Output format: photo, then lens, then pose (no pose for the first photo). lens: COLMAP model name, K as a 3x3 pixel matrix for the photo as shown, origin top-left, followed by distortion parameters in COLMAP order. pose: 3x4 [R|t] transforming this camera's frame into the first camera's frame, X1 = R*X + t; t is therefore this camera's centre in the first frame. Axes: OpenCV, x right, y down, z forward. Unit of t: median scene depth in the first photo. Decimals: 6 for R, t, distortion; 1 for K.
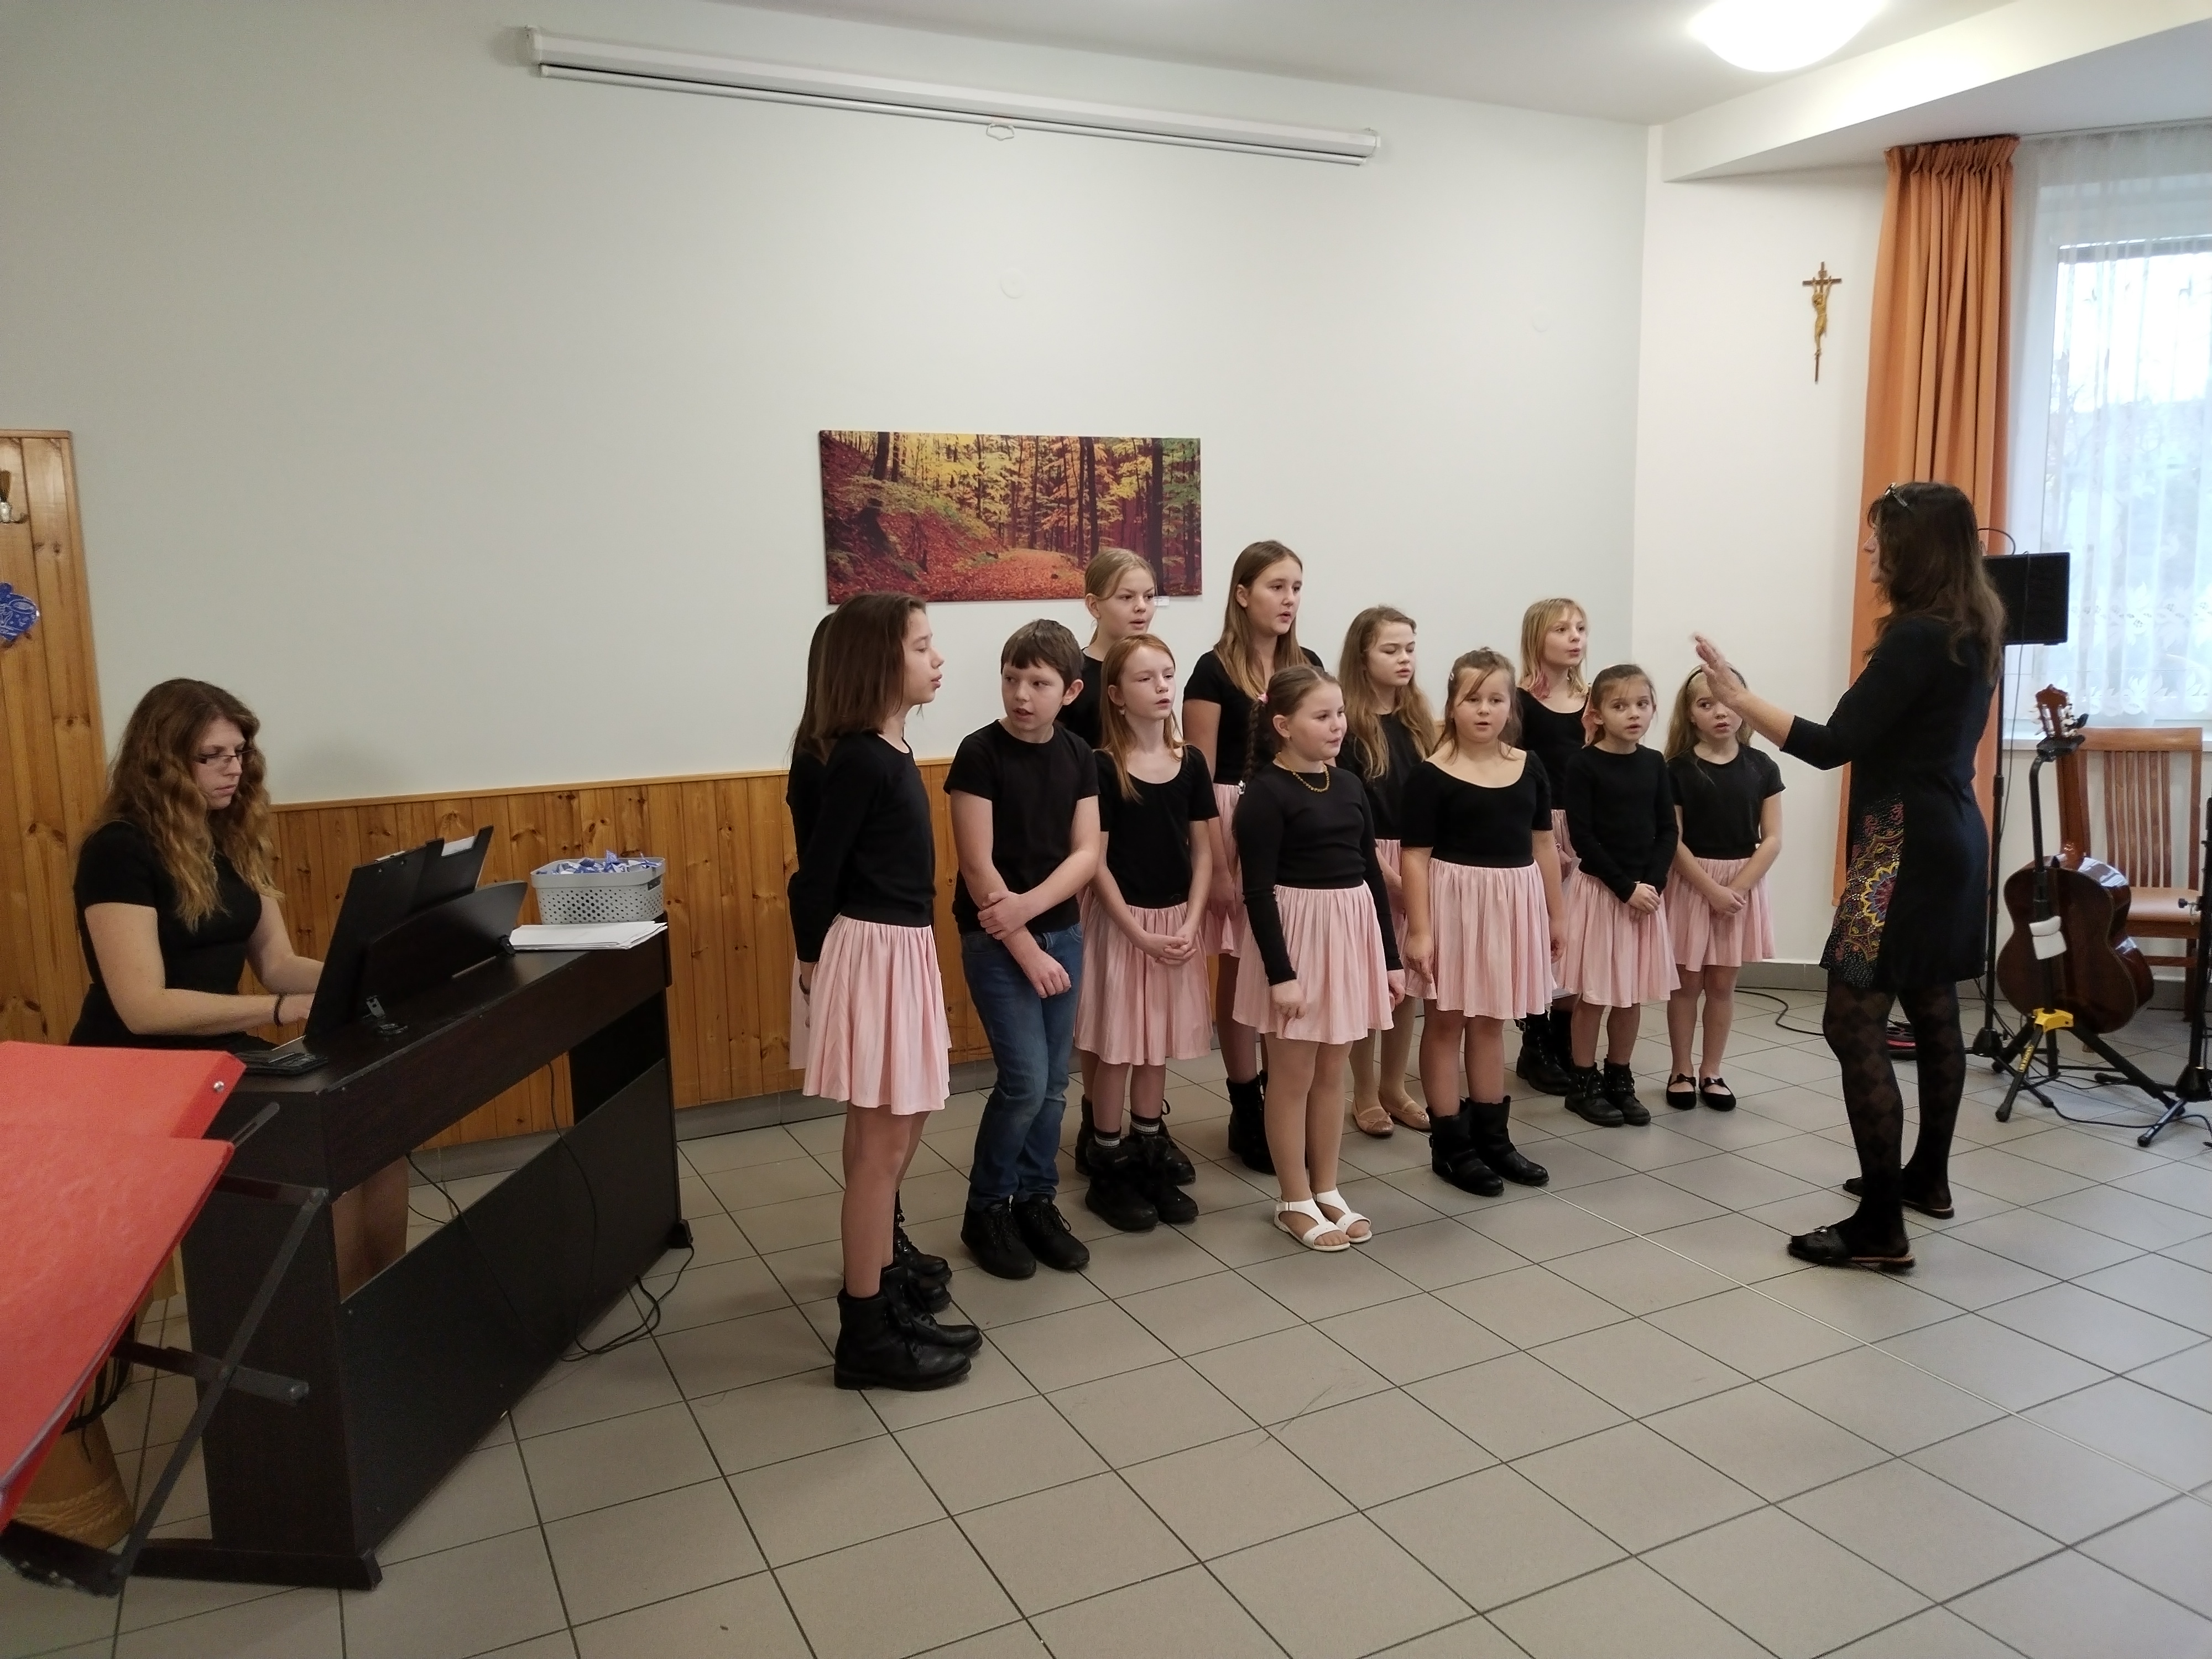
lens RADIAL K [[1655.8, 0, 1102.9], [0, 1655.8, 834.4], [0, 0, 1]] dist [0.051221, -0.032458]
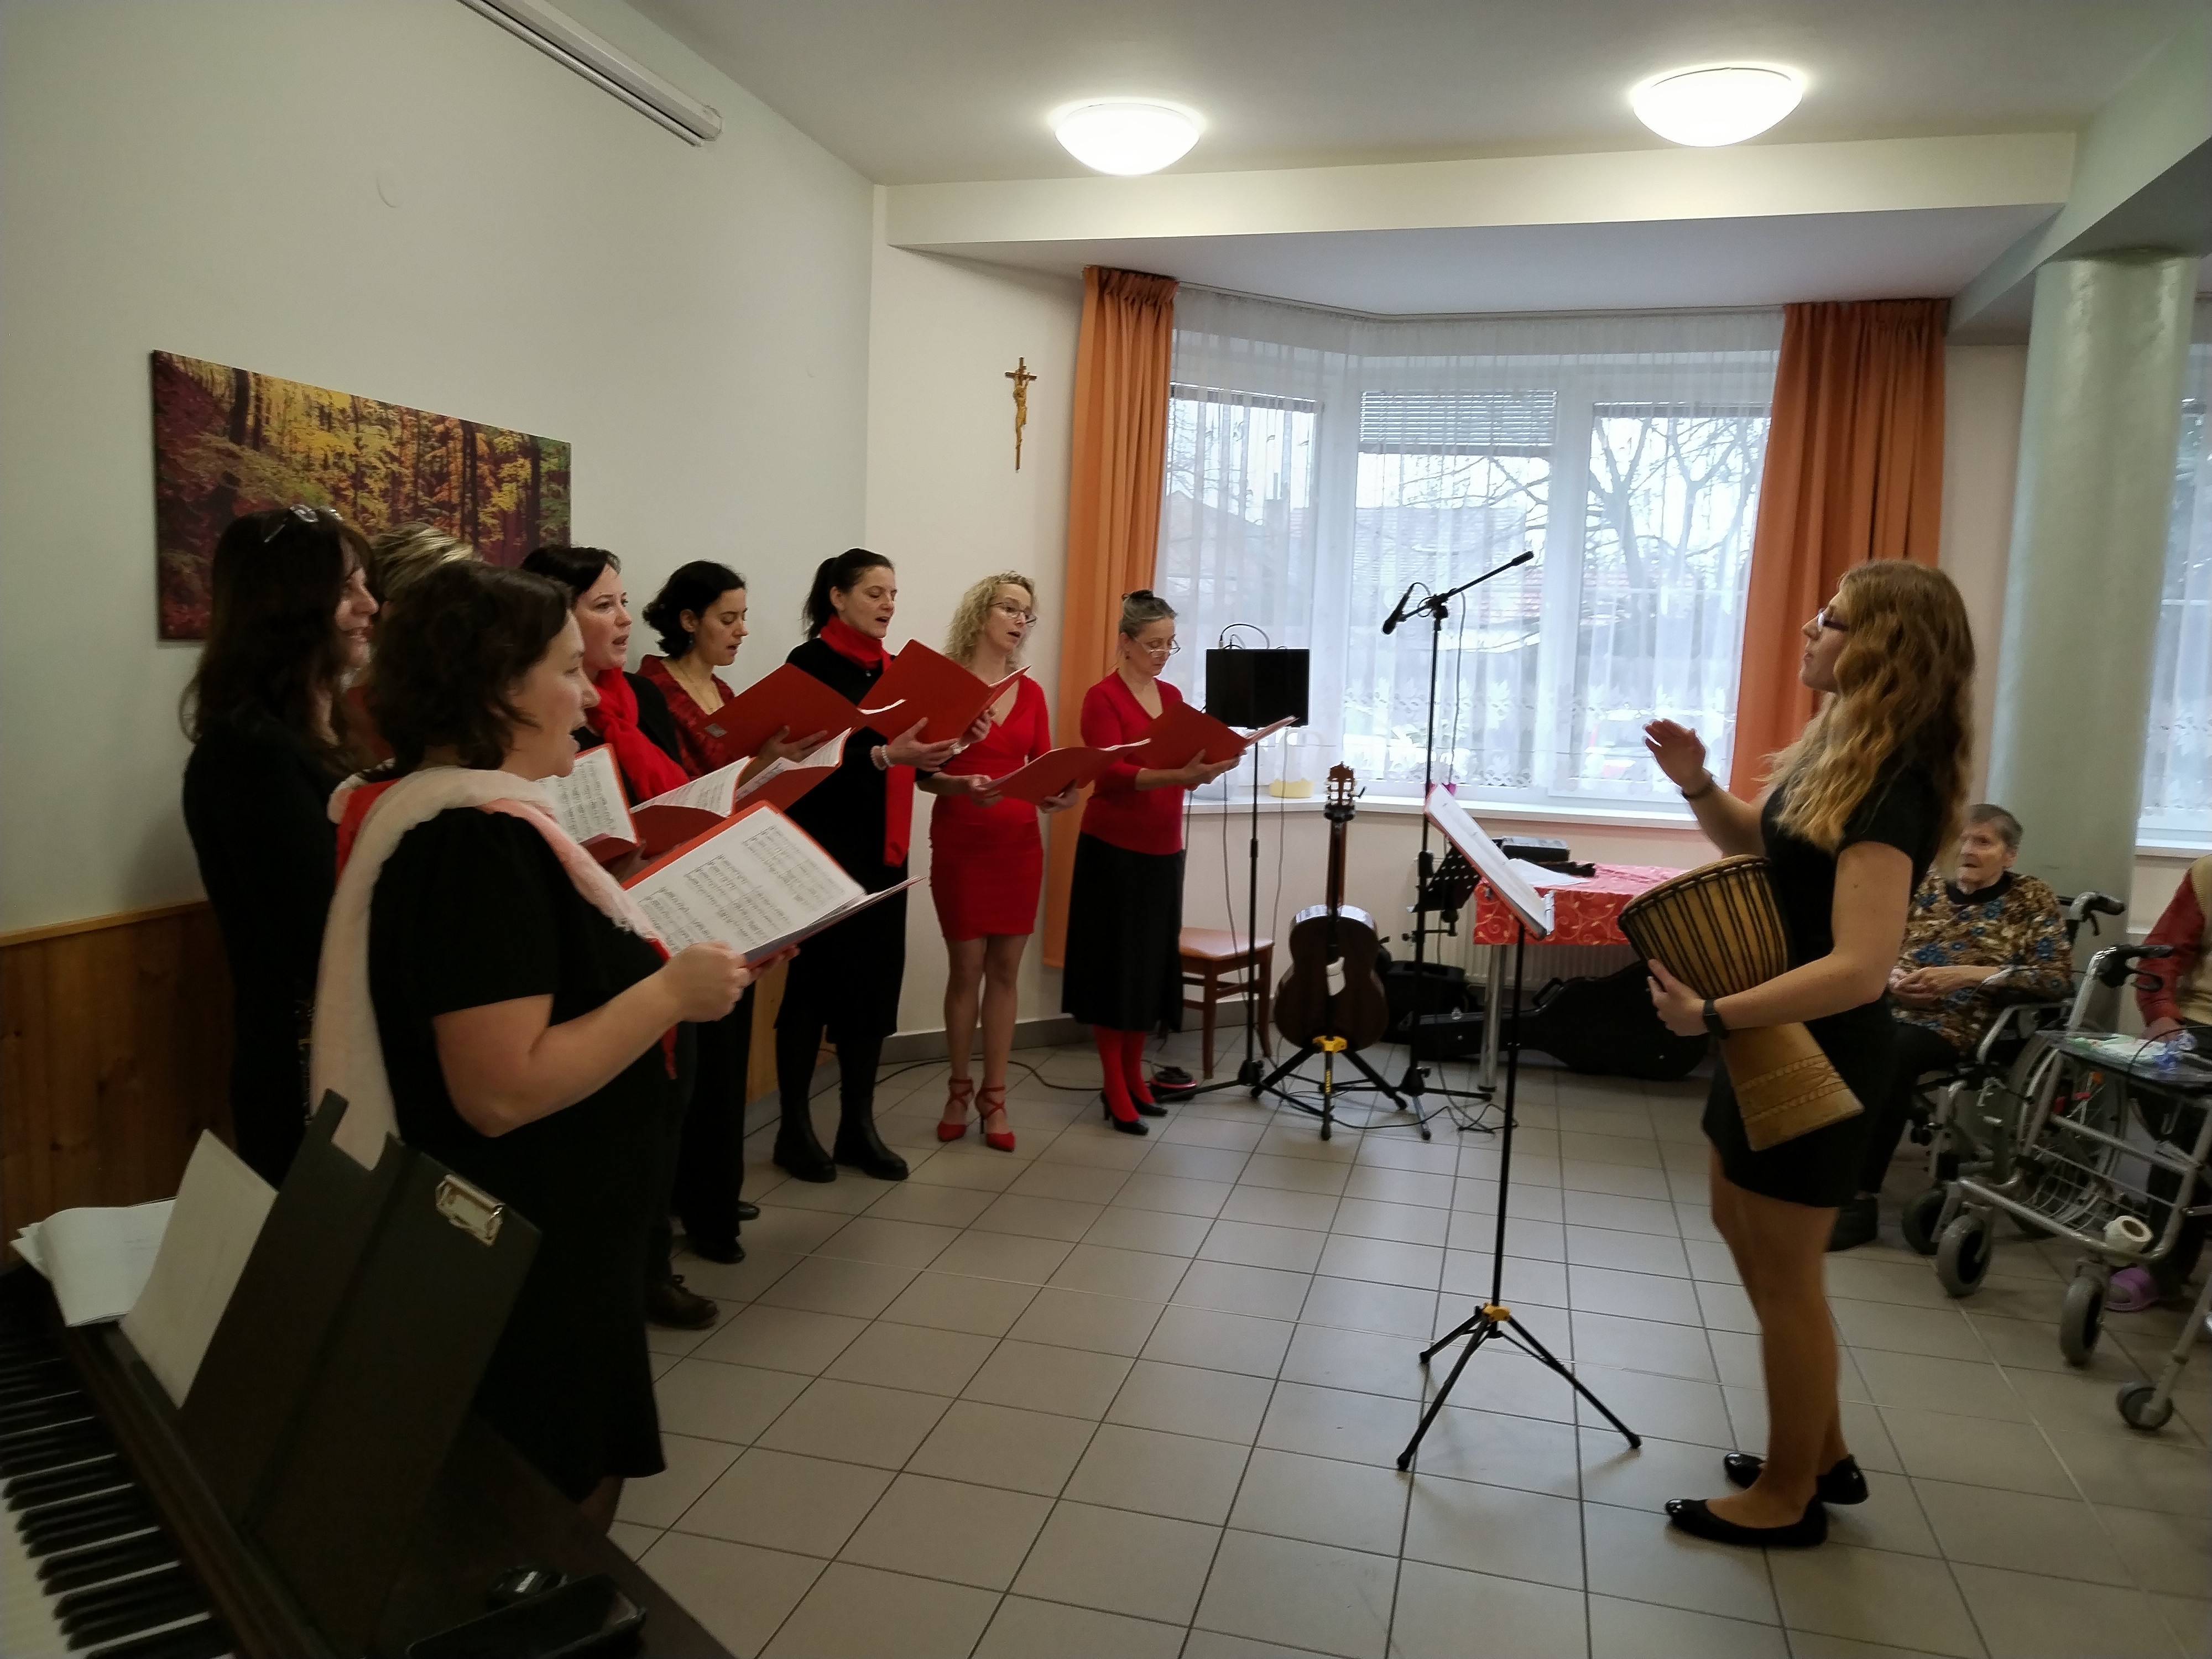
lens RADIAL K [[1655.8, 0, 1101.0], [0, 1655.8, 825.1], [0, 0, 1]] dist [0.051221, -0.032458]
pose [[0.659395, -0.037112, 0.750880, -0.383348], [0.065297, 0.997834, -0.008024, -0.042369], [-0.748956, 0.054321, 0.660390, 0.333410]]
